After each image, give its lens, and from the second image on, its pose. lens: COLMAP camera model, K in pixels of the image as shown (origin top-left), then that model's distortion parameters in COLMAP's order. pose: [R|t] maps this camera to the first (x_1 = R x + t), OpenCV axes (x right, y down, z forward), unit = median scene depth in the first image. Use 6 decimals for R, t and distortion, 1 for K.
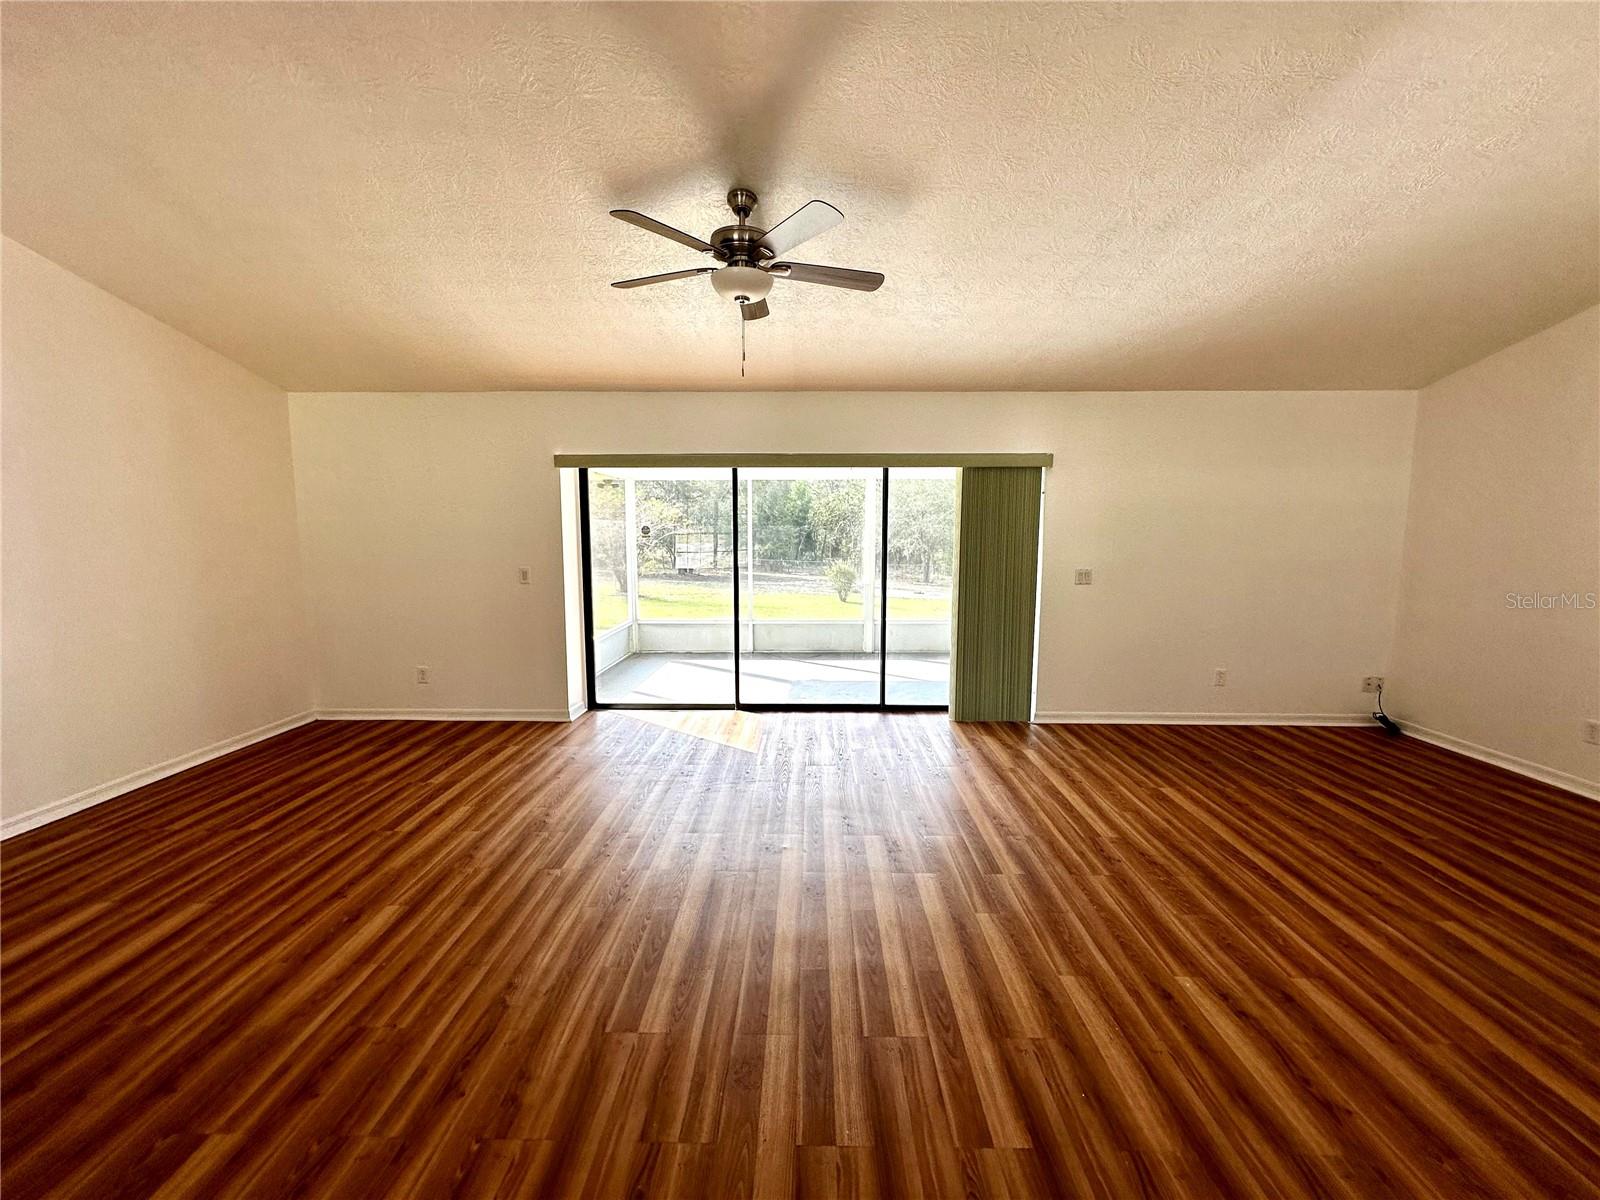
lens RADIAL K [[636.3, 0, 806.4], [0, 636.3, 601.0], [0, 0, 1]] dist [-0.004731, 0.001270]
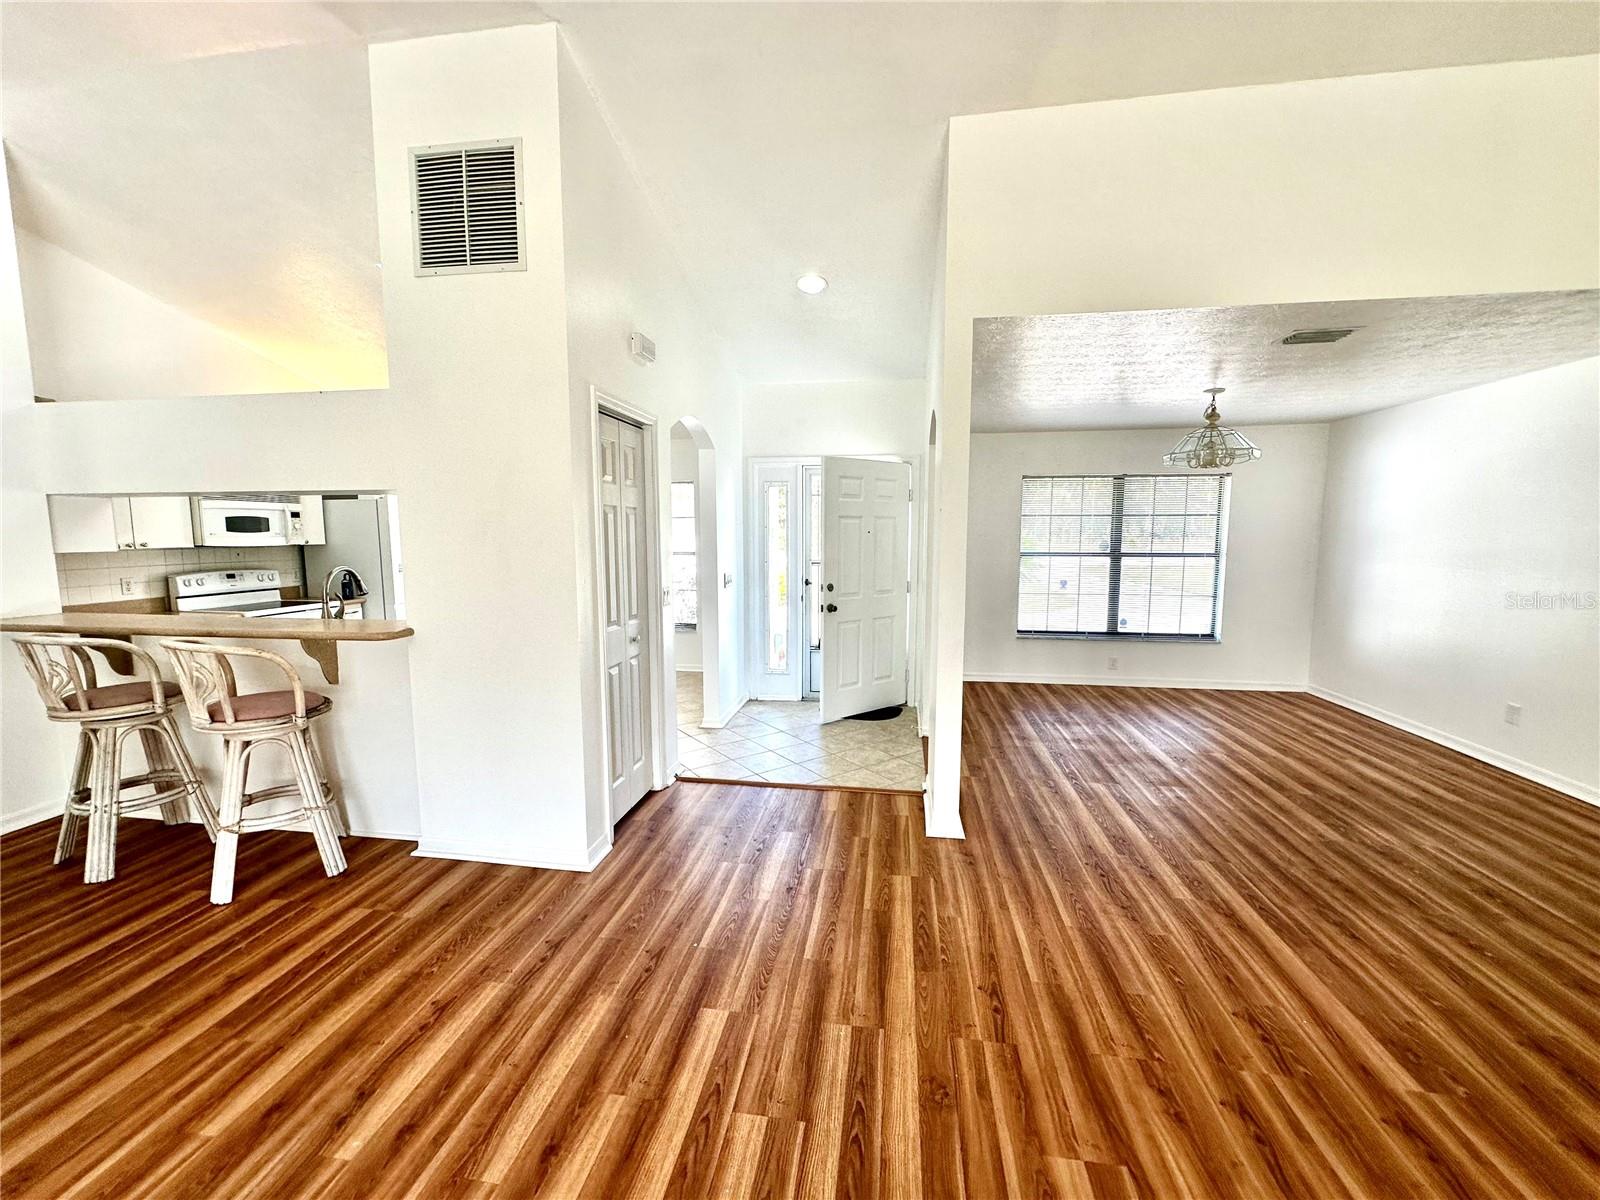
lens RADIAL K [[636.3, 0, 796.6], [0, 636.3, 597.4], [0, 0, 1]] dist [-0.004731, 0.001270]
pose [[-0.988423, -0.017182, 0.150746, -0.009756], [0.015952, 0.976292, 0.215871, -0.120327], [-0.150881, 0.215776, -0.964715, 1.020045]]
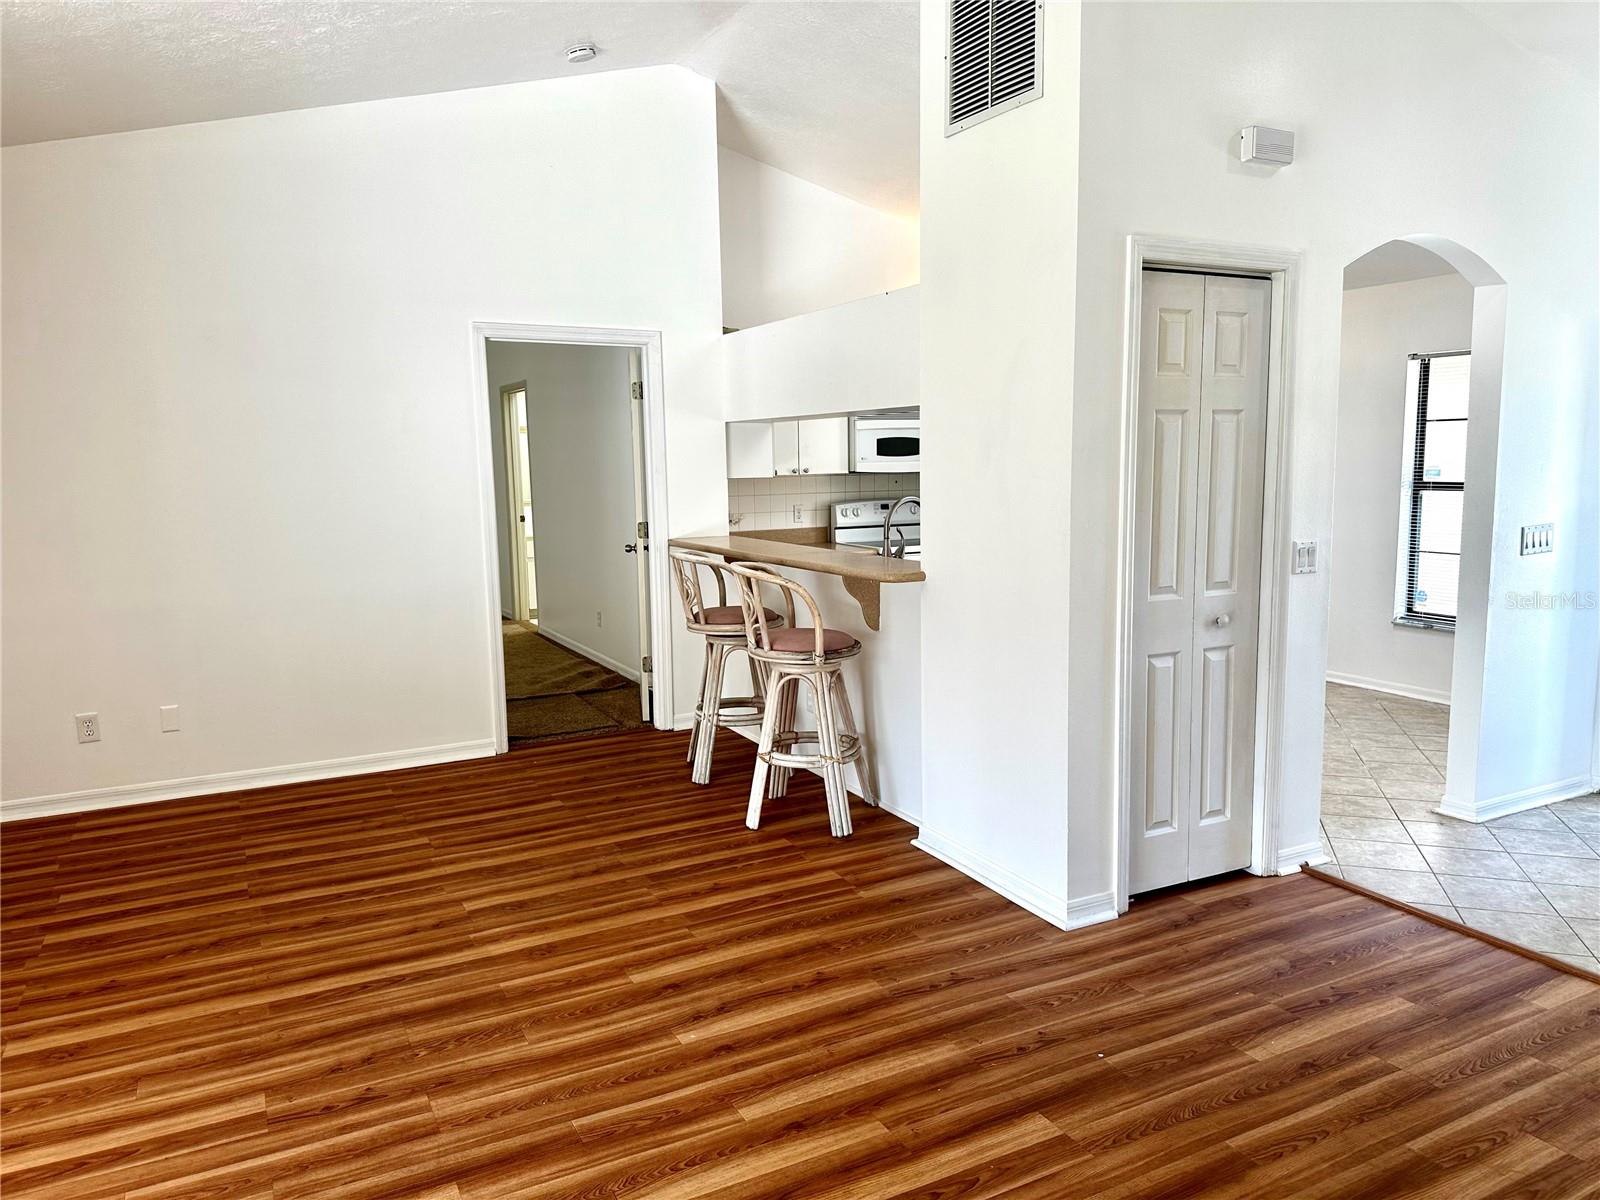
lens RADIAL K [[1103.2, 0, 811.0], [0, 1103.2, 595.9], [0, 0, 1]] dist [0.057634, -0.032052]
pose [[-0.471552, -0.104945, 0.875571, -0.426442], [0.114919, 0.977113, 0.179007, -0.111518], [-0.874318, 0.185031, -0.448699, 0.945267]]
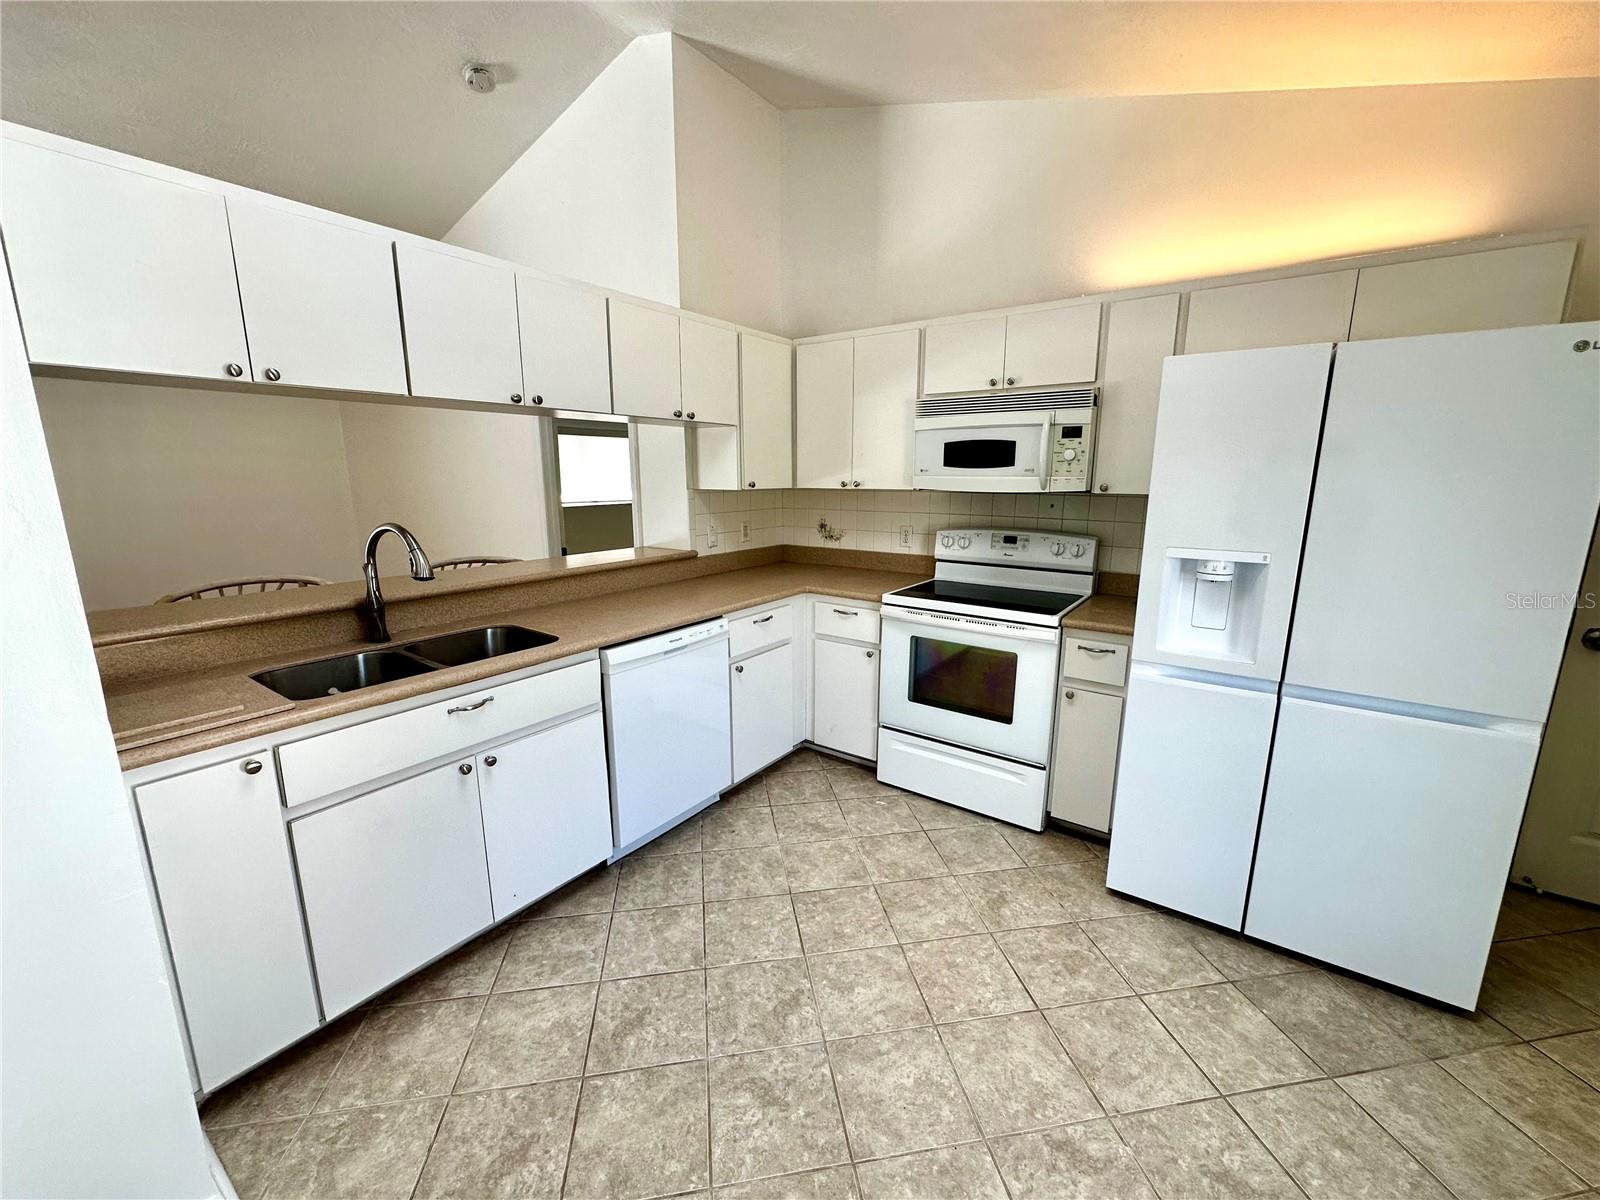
lens RADIAL K [[636.3, 0, 804.3], [0, 636.3, 600.4], [0, 0, 1]] dist [-0.004731, 0.001270]
pose [[0.566592, -0.166317, 0.807039, 0.643736], [0.095630, 0.986072, 0.136075, 0.078926], [-0.818431, 0.000078, 0.574605, -0.644280]]
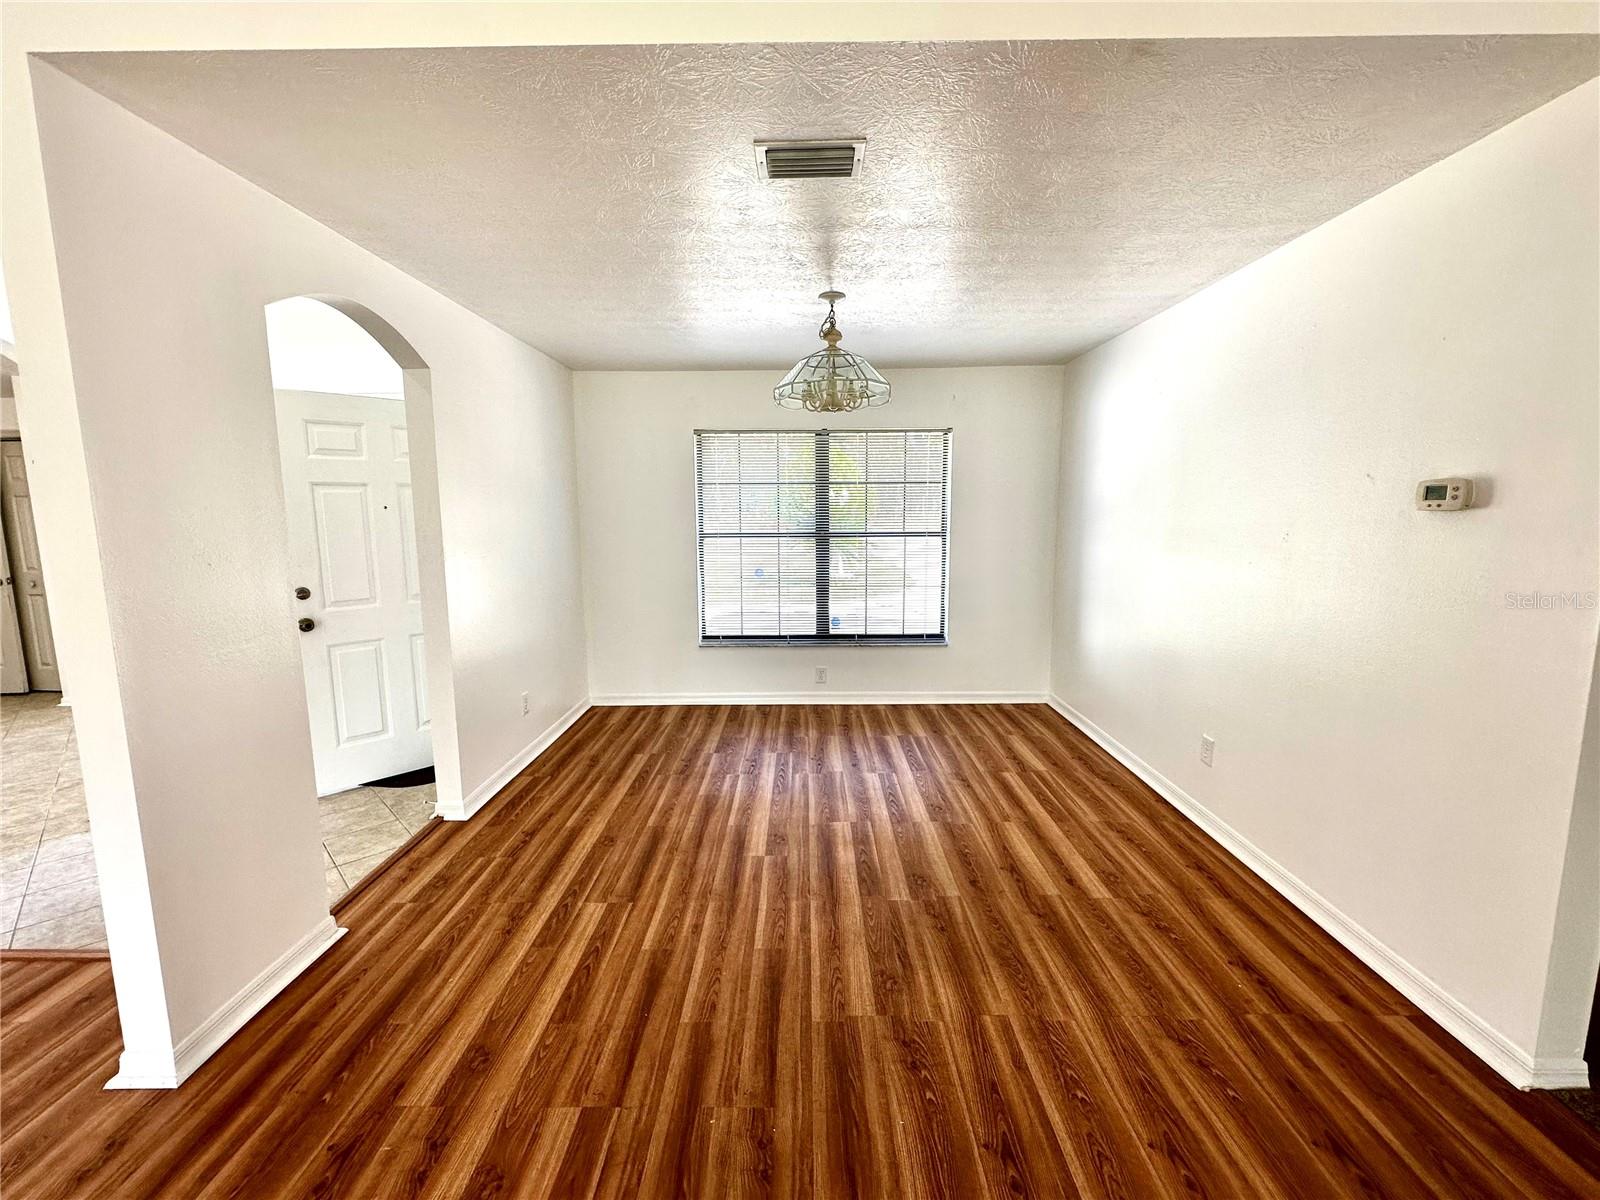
lens RADIAL K [[679.6, 0, 796.8], [0, 679.6, 597.4], [0, 0, 1]] dist [-0.001112, 0.000743]
pose [[-0.999984, 0.002827, 0.004872, -0.651034], [0.003940, 0.969186, 0.246300, -0.060914], [-0.004025, 0.246315, -0.969181, 0.537594]]
